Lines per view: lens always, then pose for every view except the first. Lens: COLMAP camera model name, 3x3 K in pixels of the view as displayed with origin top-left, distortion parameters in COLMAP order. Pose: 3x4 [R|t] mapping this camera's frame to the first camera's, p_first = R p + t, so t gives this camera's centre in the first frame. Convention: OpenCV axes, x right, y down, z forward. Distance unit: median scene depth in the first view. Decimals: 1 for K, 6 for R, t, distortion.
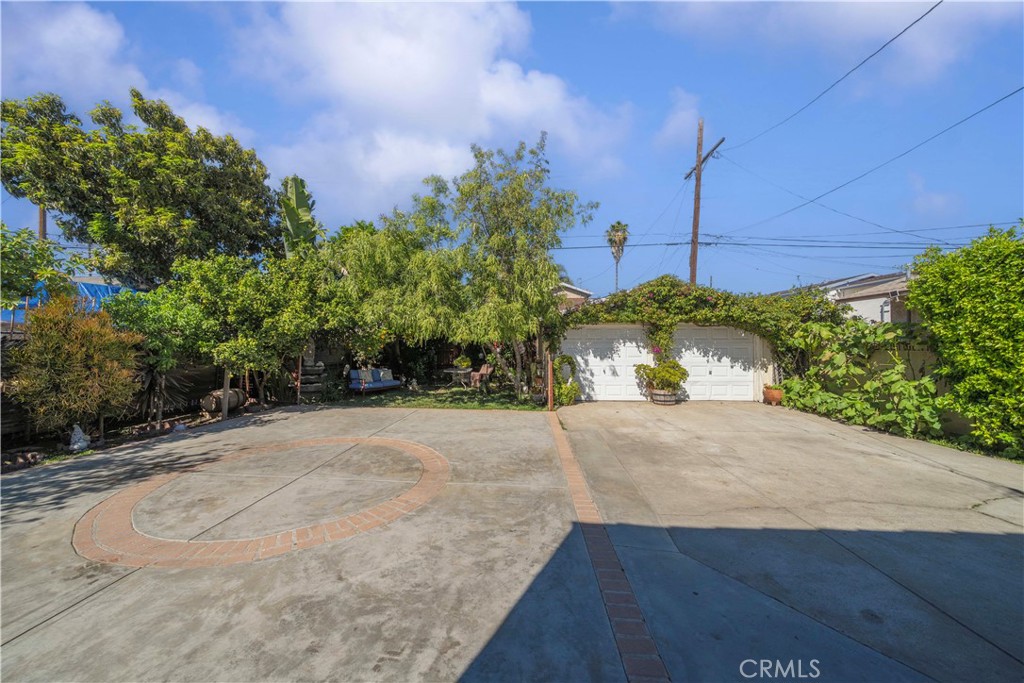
lens RADIAL K [[351.2, 0, 509.9], [0, 351.2, 337.2], [0, 0, 1]] dist [-0.002245, 0.000255]
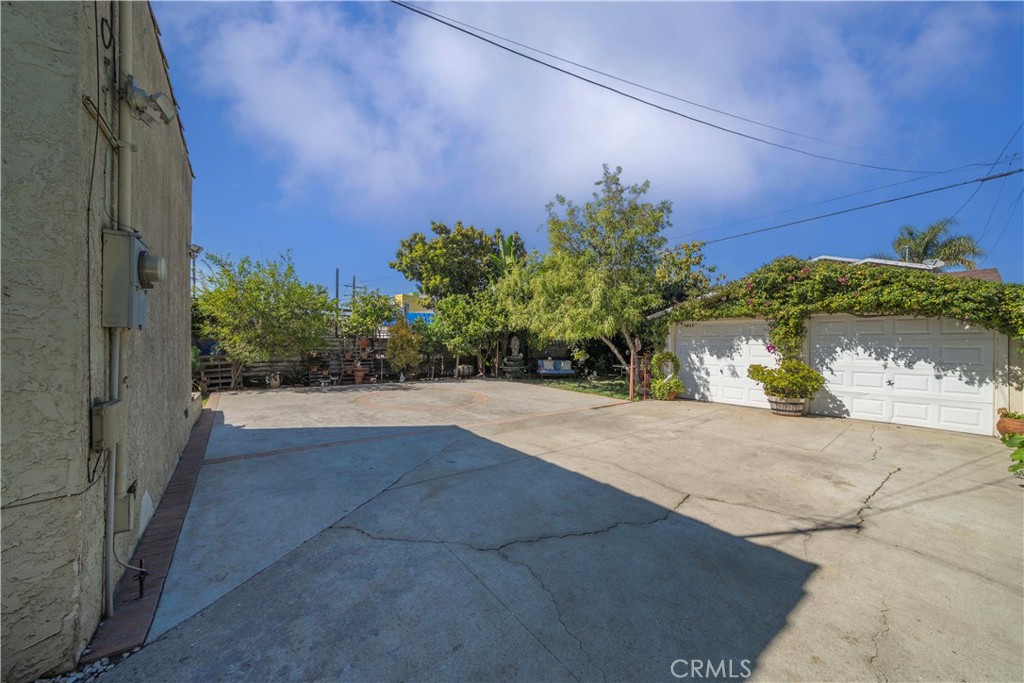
lens RADIAL K [[351.2, 0, 507.8], [0, 351.2, 340.7], [0, 0, 1]] dist [-0.002245, 0.000255]
pose [[0.649922, -0.000259, -0.760001, 1.156332], [0.006382, 0.999967, 0.005117, 0.017020], [0.759974, -0.008176, 0.649902, -0.052682]]
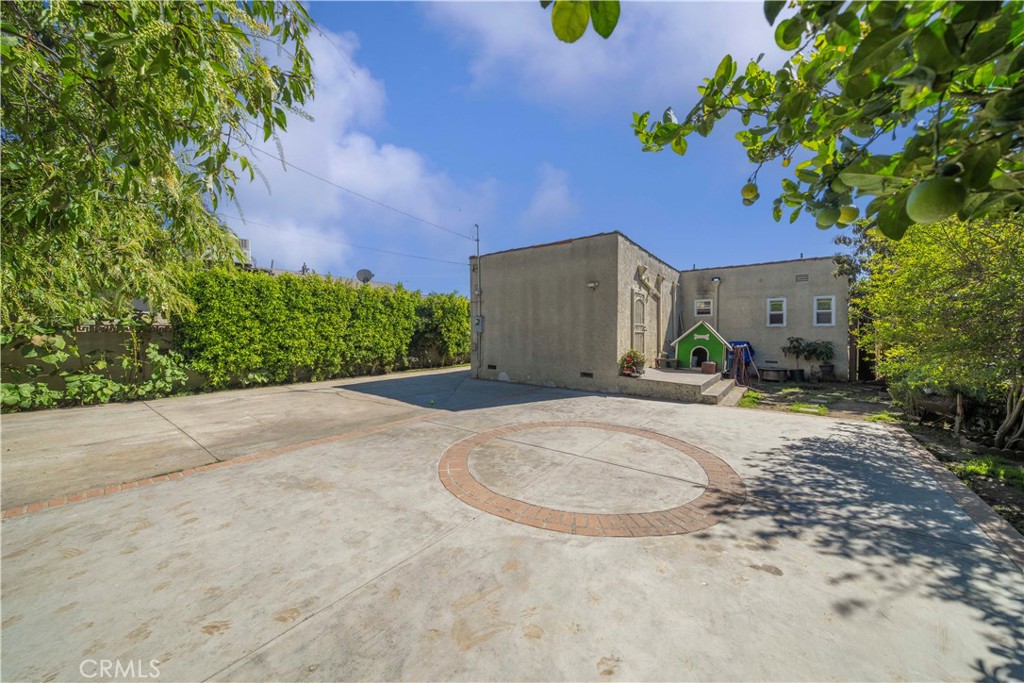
lens RADIAL K [[351.2, 0, 506.7], [0, 351.2, 350.0], [0, 0, 1]] dist [-0.002245, 0.000255]
pose [[-0.814837, -0.039443, 0.578346, -0.799603], [-0.020892, 0.999033, 0.038698, 0.032724], [-0.579313, 0.019450, -0.814873, 1.561317]]
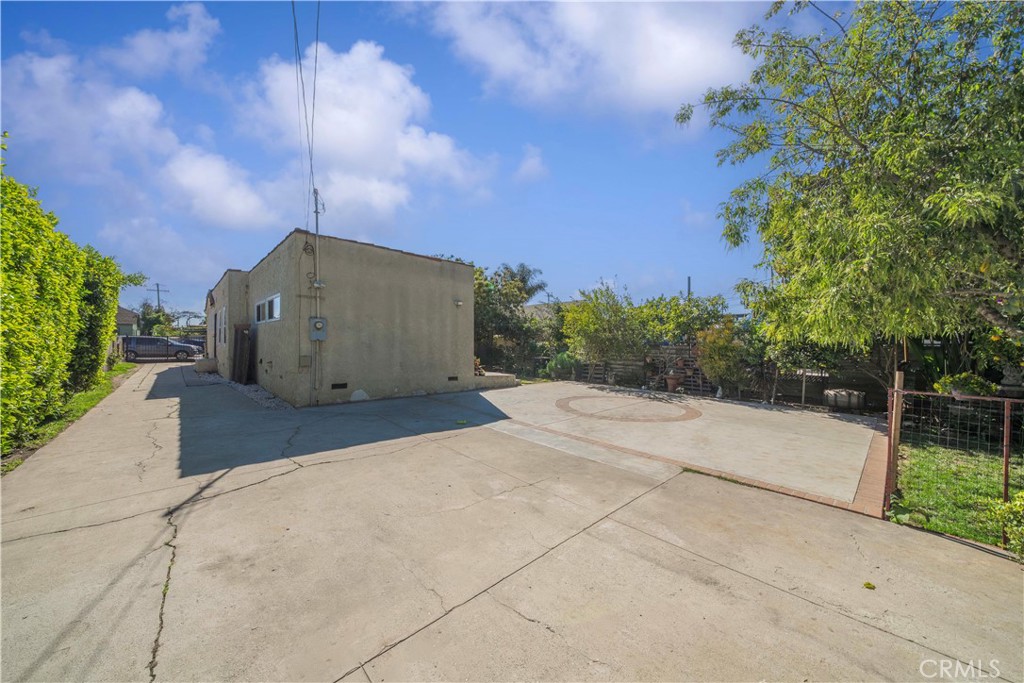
lens RADIAL K [[351.2, 0, 511.1], [0, 351.2, 341.9], [0, 0, 1]] dist [-0.002245, 0.000255]
pose [[-0.694773, -0.025315, -0.718783, 1.122493], [-0.009767, 0.999620, -0.025765, 0.050957], [0.719162, -0.010880, -0.694757, 1.578715]]
